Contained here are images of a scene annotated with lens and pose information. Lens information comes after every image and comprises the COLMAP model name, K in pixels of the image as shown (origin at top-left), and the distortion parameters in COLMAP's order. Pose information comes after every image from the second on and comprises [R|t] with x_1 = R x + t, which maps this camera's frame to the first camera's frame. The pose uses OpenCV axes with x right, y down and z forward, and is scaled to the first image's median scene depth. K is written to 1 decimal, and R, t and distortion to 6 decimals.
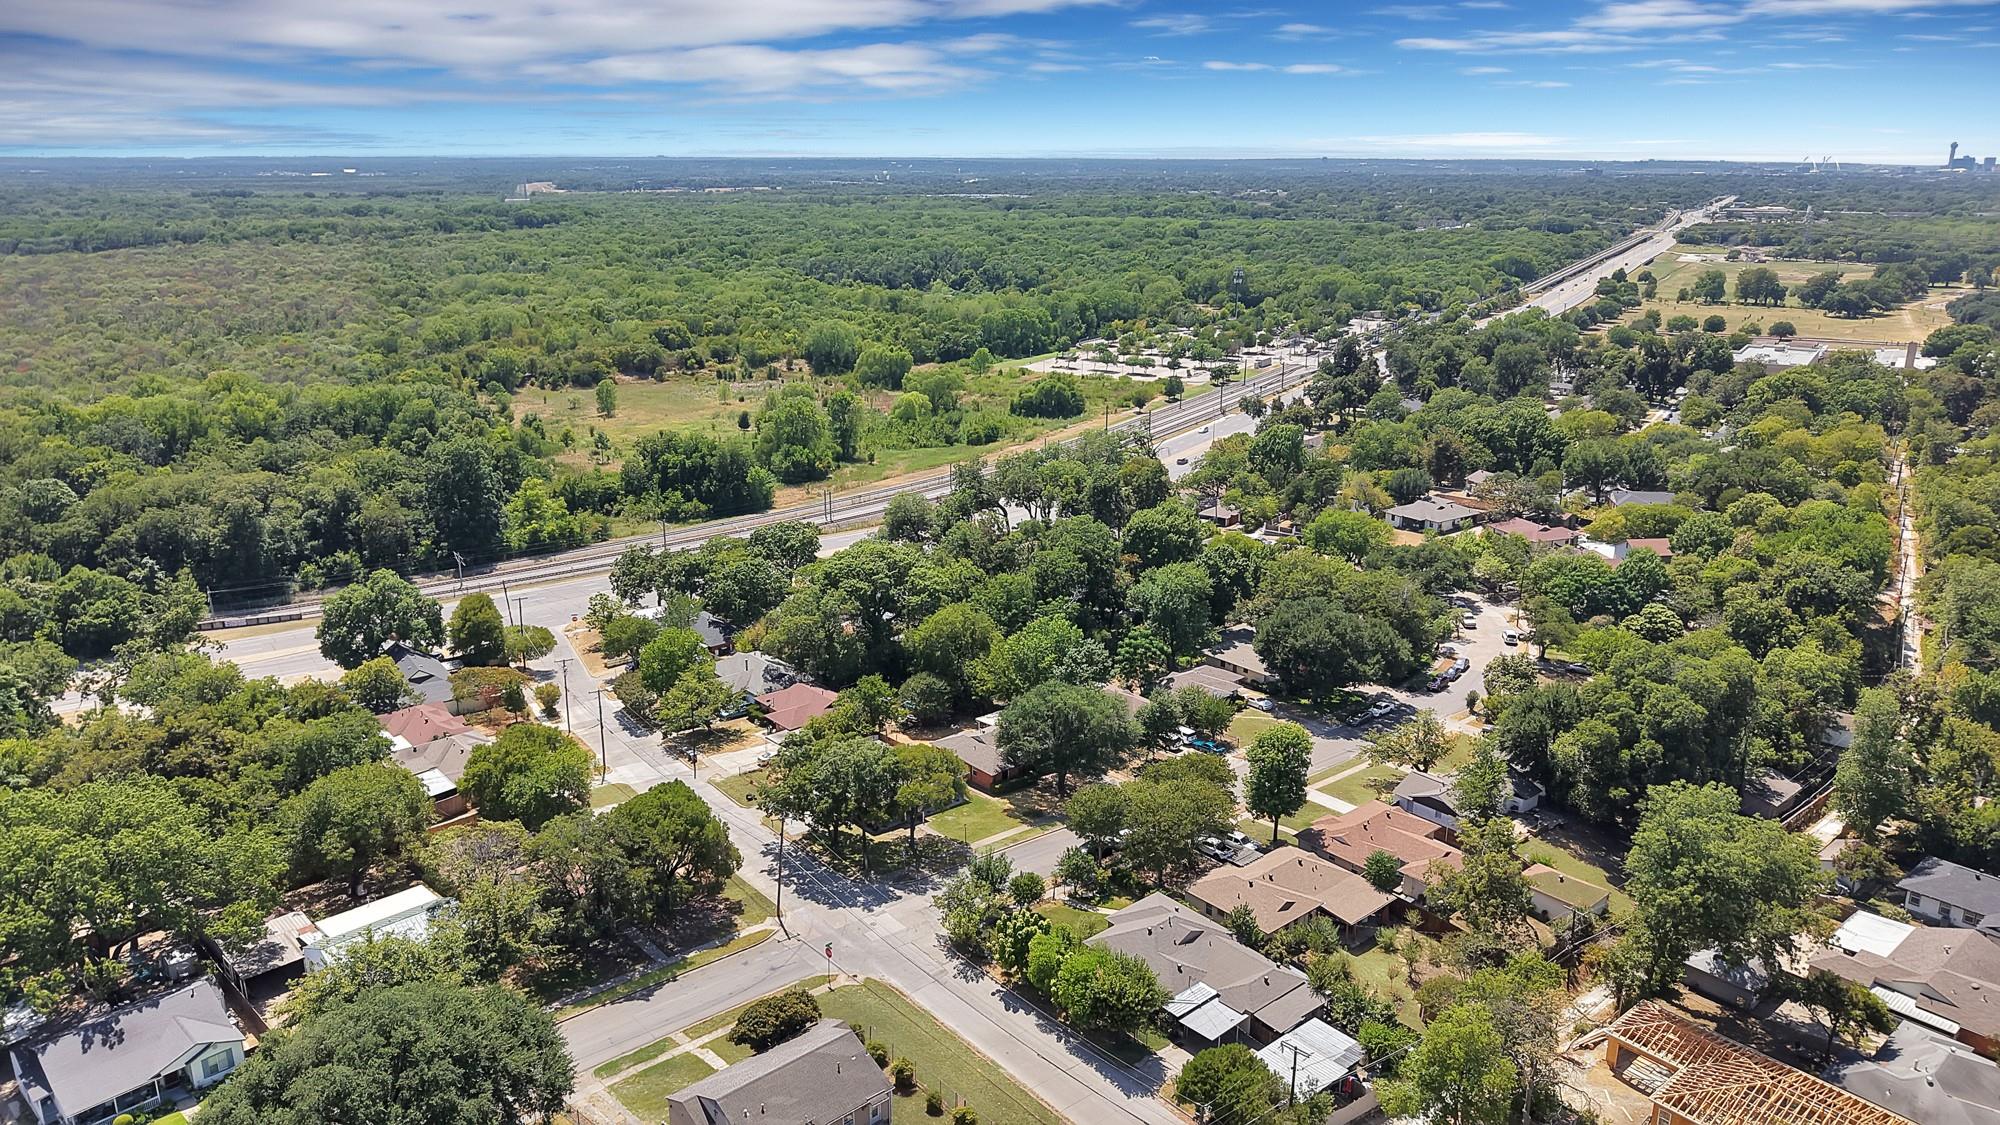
lens RADIAL K [[1406.6, 0, 1000.0], [0, 1406.6, 562.5], [0, 0, 1]] dist [0.328220, 0.000020]
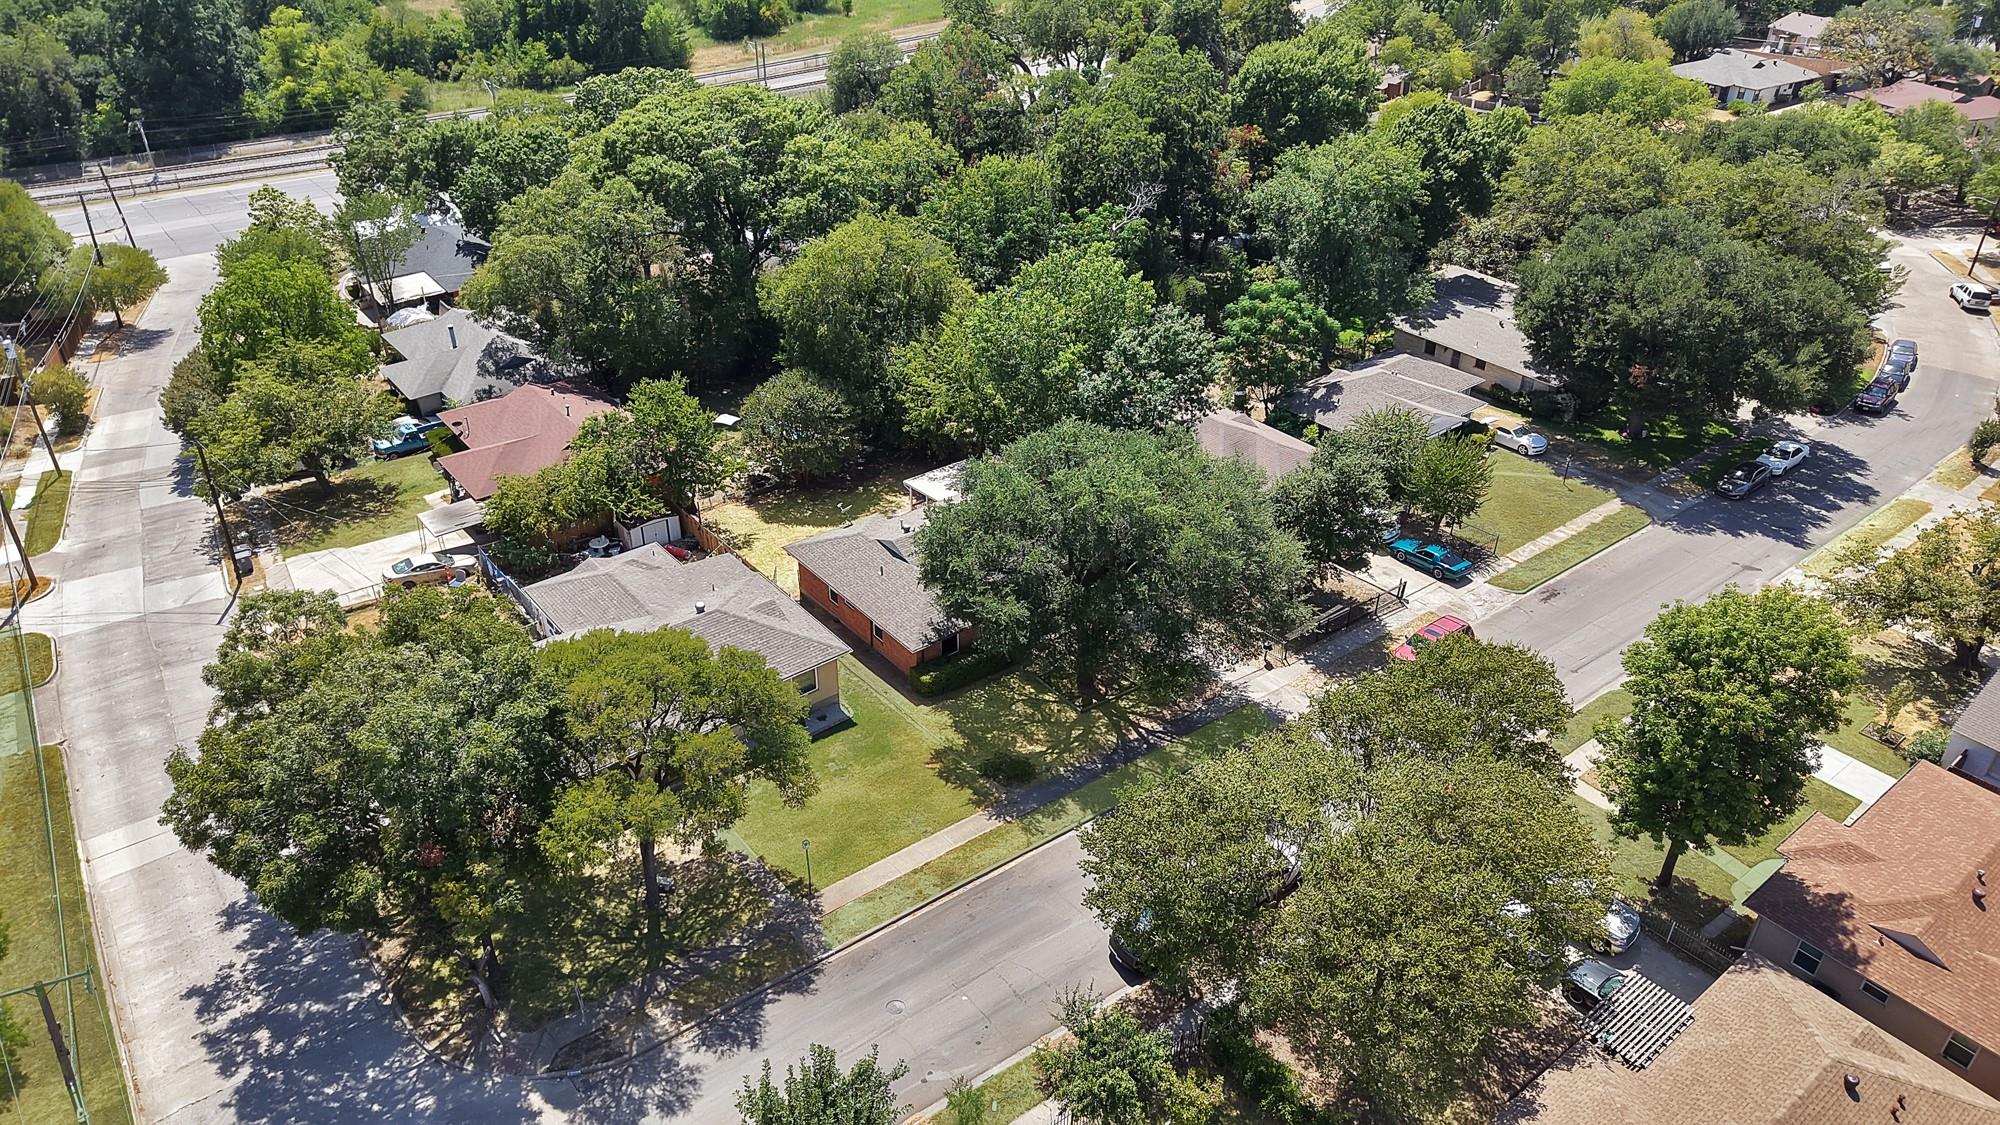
lens RADIAL K [[1373.9, 0, 1000.0], [0, 1373.9, 562.5], [0, 0, 1]] dist [0.063090, -0.126338]
pose [[0.999096, 0.023304, -0.035556, 0.027101], [-0.013186, 0.964990, 0.261954, 0.020027], [0.040416, -0.261248, 0.964425, 0.534799]]
